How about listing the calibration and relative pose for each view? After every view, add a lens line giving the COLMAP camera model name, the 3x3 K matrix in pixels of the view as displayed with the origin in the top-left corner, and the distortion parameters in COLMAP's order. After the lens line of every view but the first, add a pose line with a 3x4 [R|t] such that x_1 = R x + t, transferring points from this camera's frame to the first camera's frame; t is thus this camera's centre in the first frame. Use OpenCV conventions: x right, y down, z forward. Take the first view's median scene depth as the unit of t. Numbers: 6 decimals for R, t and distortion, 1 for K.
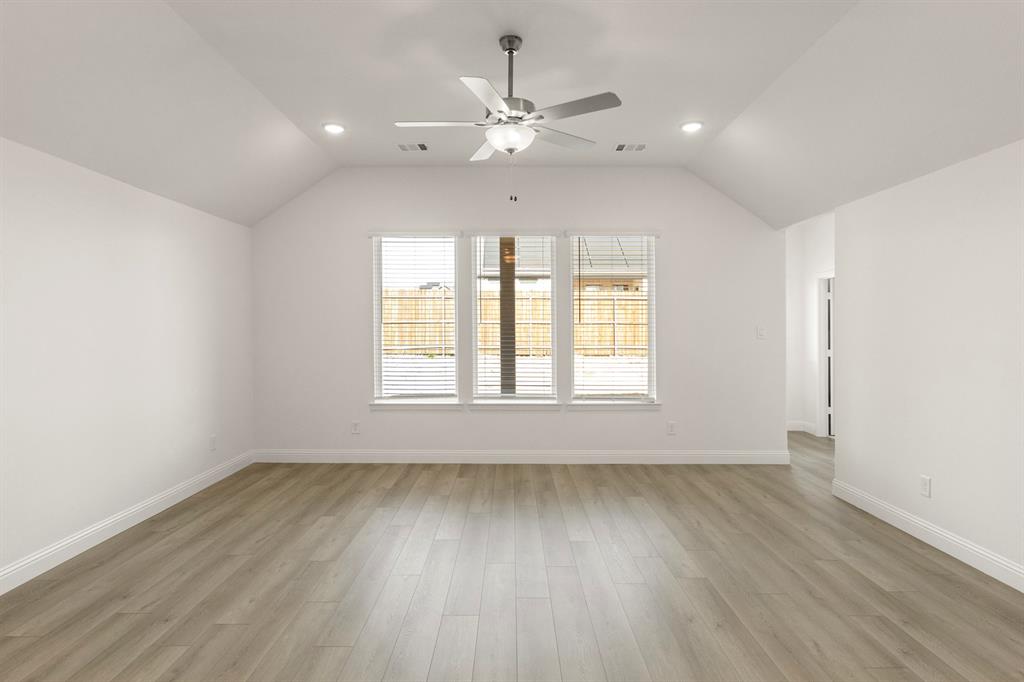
lens RADIAL K [[554.5, 0, 510.1], [0, 554.5, 325.9], [0, 0, 1]] dist [0.000100, 0.000026]
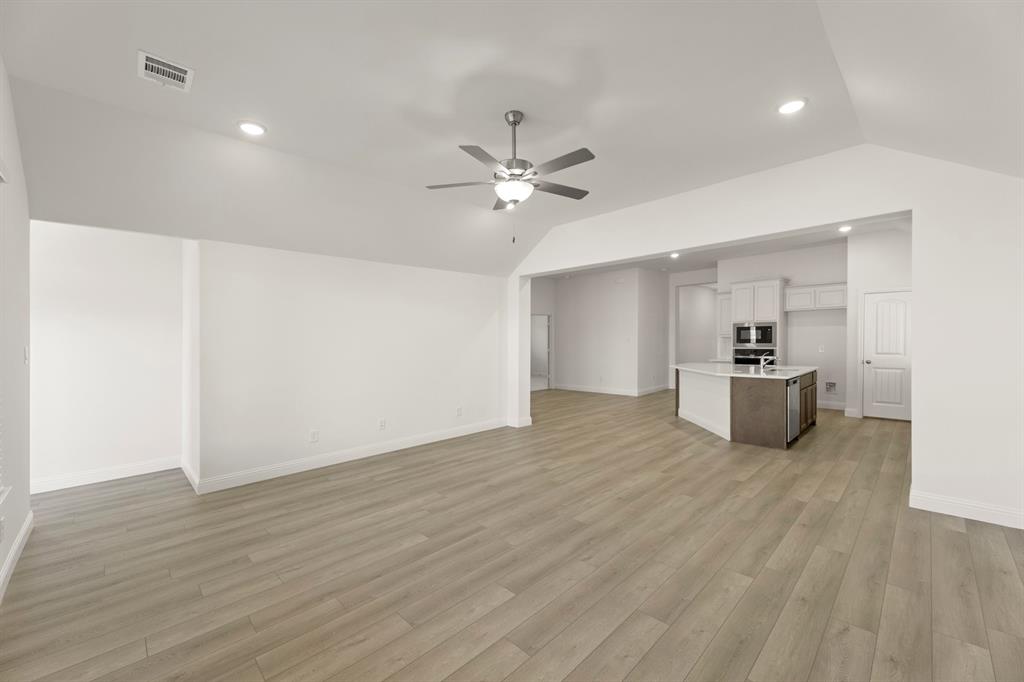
lens RADIAL K [[406.9, 0, 512.0], [0, 406.9, 341.0], [0, 0, 1]] dist [-0.000064, 0.000040]
pose [[-0.707370, 0.009219, 0.706783, -0.657664], [0.014530, 0.999893, 0.001499, 0.001823], [-0.706694, 0.011330, -0.707428, 1.660483]]
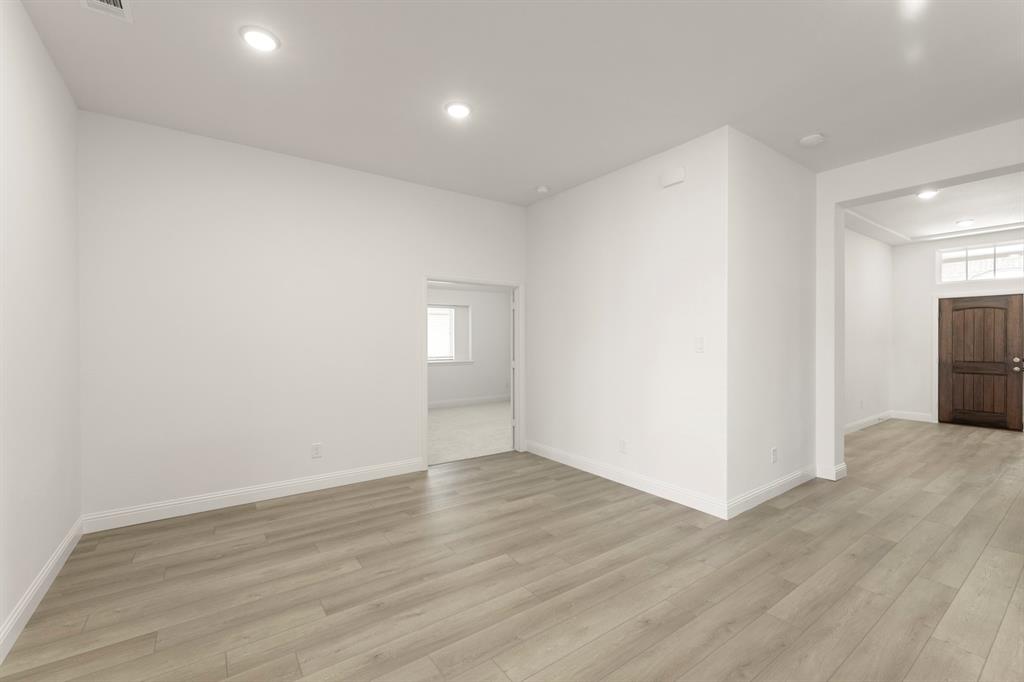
lens RADIAL K [[423.7, 0, 506.3], [0, 423.7, 339.0], [0, 0, 1]] dist [0.021781, 0.000054]
pose [[-0.580664, 0.004074, 0.814133, -0.550129], [0.001785, 0.999991, -0.003731, 0.000545], [-0.814142, -0.000713, -0.580666, 1.460232]]
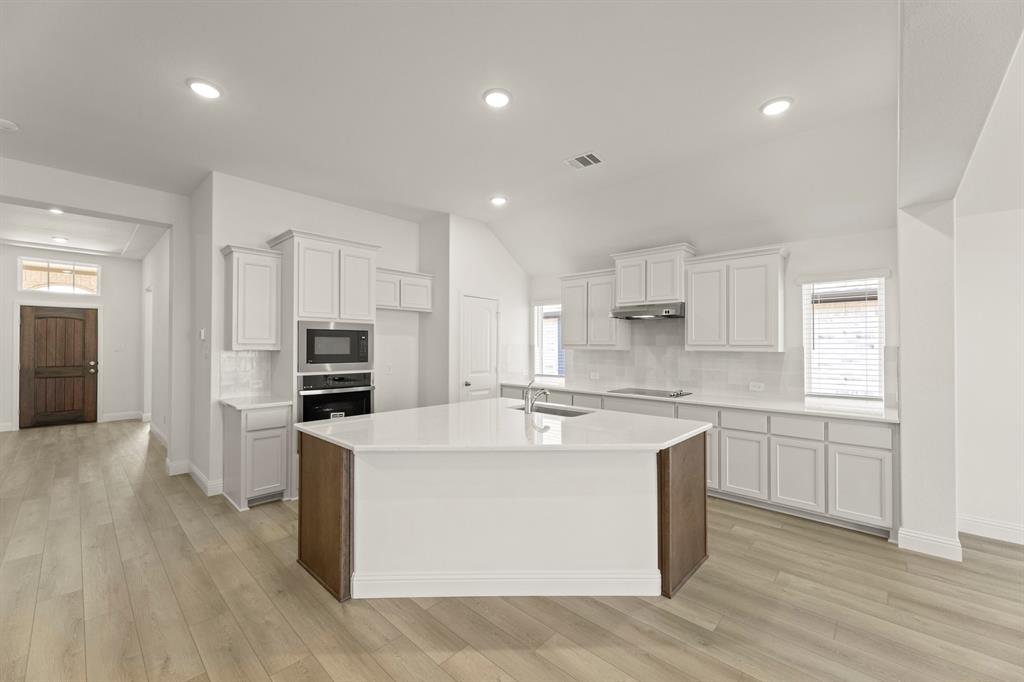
lens RADIAL K [[415.6, 0, 517.2], [0, 415.6, 339.8], [0, 0, 1]] dist [0.000085, 0.000181]
pose [[-0.682082, -0.012502, -0.731169, -0.509004], [-0.000445, 0.999861, -0.016681, 0.000463], [0.731275, -0.011052, -0.681993, 1.486446]]
